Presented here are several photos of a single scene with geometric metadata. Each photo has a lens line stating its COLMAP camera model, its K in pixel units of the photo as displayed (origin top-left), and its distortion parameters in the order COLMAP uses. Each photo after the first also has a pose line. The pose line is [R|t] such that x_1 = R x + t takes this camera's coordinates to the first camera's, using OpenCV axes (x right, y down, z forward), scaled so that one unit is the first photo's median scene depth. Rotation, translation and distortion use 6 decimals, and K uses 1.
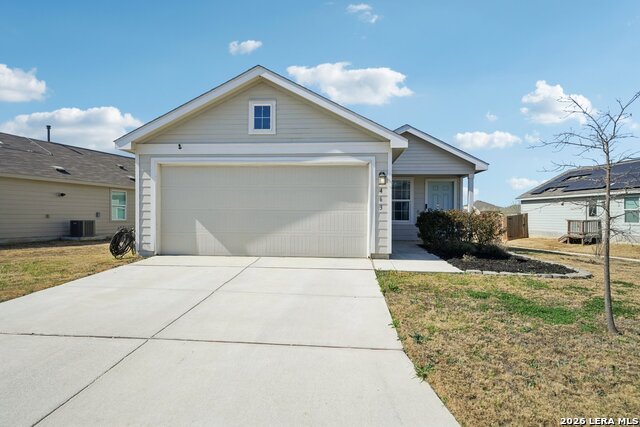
lens RADIAL K [[380.8, 0, 320.1], [0, 380.8, 215.3], [0, 0, 1]] dist [-0.027940, -0.001935]
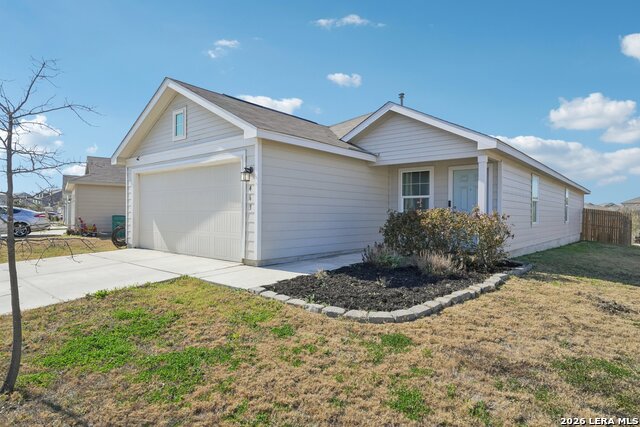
lens RADIAL K [[380.8, 0, 321.7], [0, 380.8, 211.7], [0, 0, 1]] dist [-0.027940, -0.001935]
pose [[0.809600, -0.004407, -0.586966, 0.793837], [0.001654, 0.999985, -0.005226, -0.005065], [0.586980, 0.003260, 0.809595, 0.374539]]
